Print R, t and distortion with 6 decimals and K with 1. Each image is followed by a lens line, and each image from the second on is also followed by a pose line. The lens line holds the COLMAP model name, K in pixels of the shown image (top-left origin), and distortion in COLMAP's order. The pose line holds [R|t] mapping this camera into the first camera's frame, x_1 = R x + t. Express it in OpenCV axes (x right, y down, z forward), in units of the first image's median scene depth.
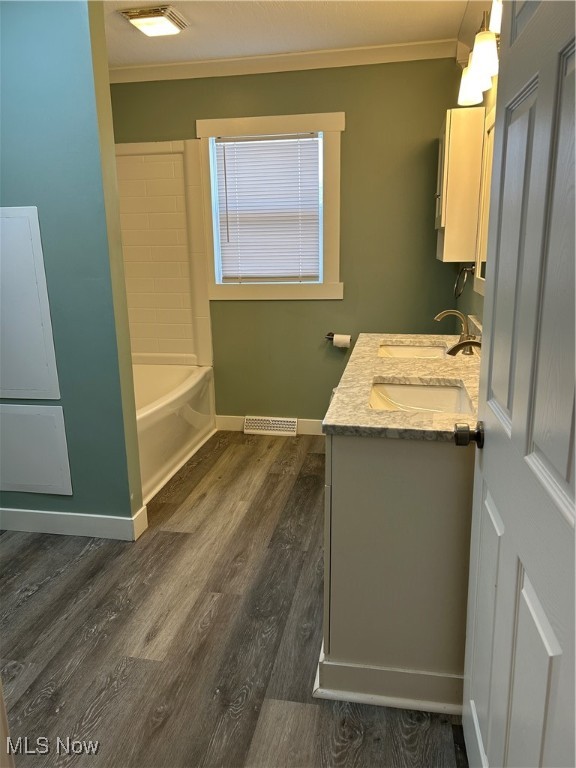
lens RADIAL K [[585.4, 0, 286.8], [0, 585.4, 383.7], [0, 0, 1]] dist [0.059677, -0.067918]
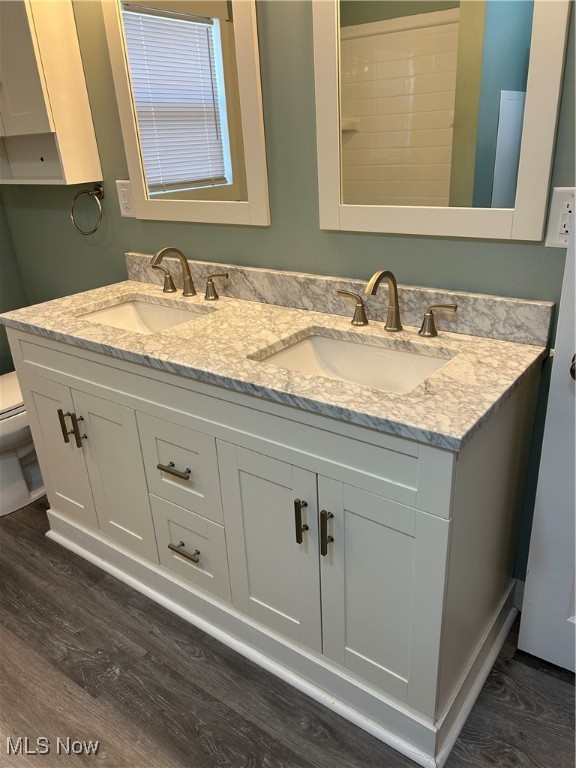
lens RADIAL K [[585.4, 0, 288.3], [0, 585.4, 384.1], [0, 0, 1]] dist [0.059677, -0.067918]
pose [[0.430815, -0.369277, 0.823428, -0.406388], [0.257058, 0.924861, 0.280274, -0.165434], [-0.865054, 0.090923, 0.493370, 0.632339]]
